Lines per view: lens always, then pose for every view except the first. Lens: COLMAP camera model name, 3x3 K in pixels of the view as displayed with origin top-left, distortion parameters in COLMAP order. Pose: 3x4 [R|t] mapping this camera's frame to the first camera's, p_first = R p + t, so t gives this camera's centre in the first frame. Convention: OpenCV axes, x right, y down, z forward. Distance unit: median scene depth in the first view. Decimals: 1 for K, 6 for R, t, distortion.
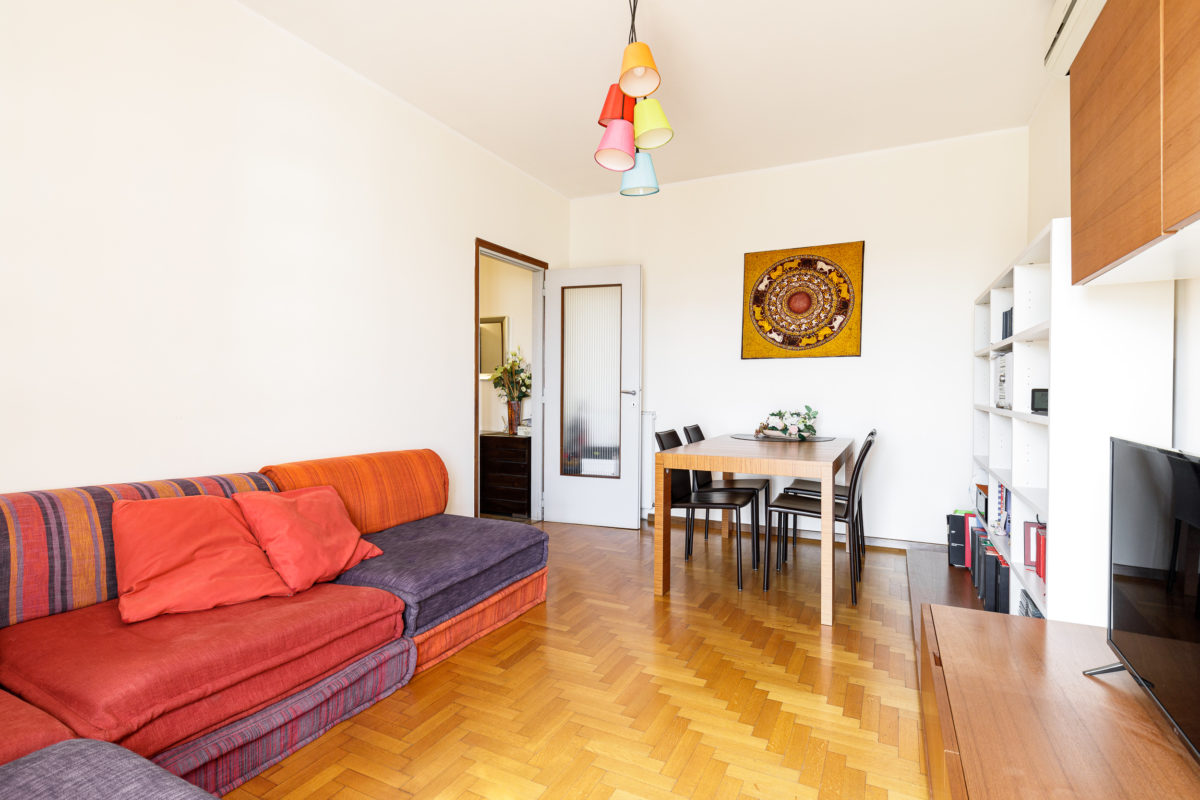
lens RADIAL K [[574.6, 0, 600.0], [0, 574.6, 400.0], [0, 0, 1]] dist [-0.000783, -0.000628]
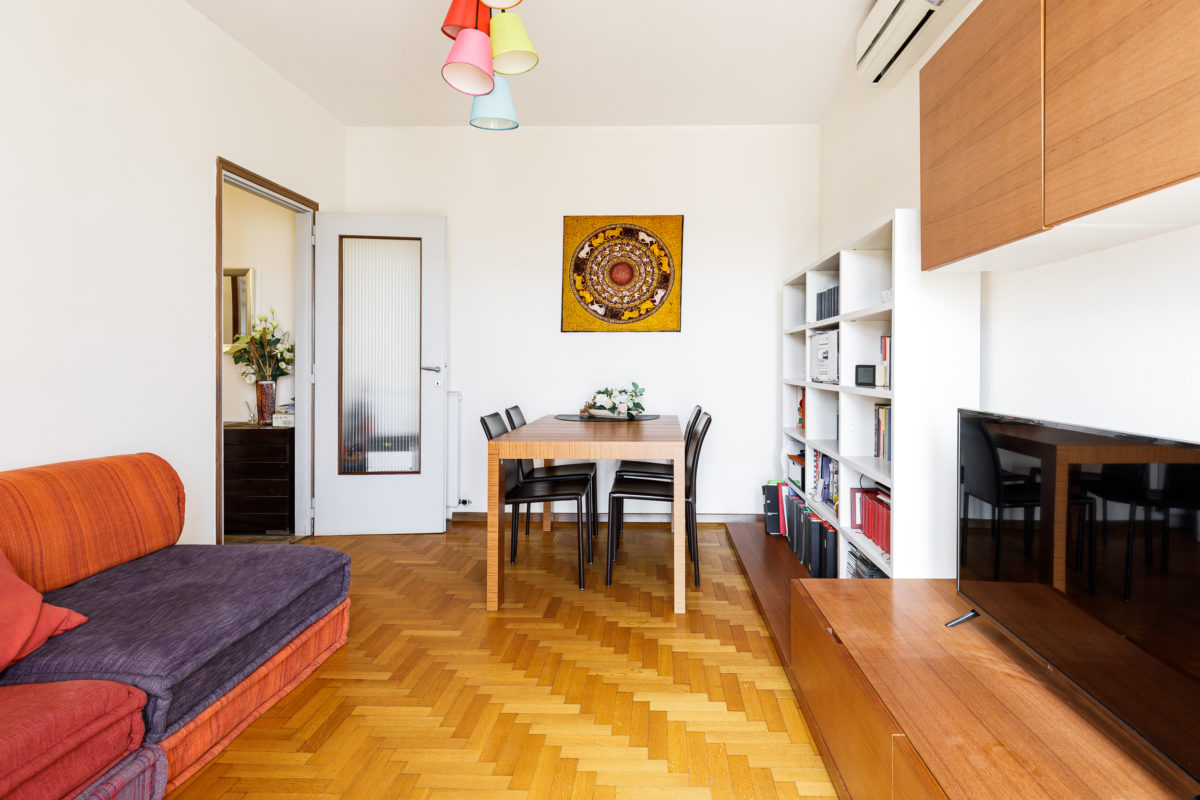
lens RADIAL K [[613.4, 0, 599.7], [0, 613.4, 372.2], [0, 0, 1]] dist [0.000539, -0.000389]
pose [[0.905614, -0.005828, 0.424063, -0.134069], [0.008377, 0.999956, -0.004149, -0.003858], [-0.424020, 0.007310, 0.905623, 0.118354]]
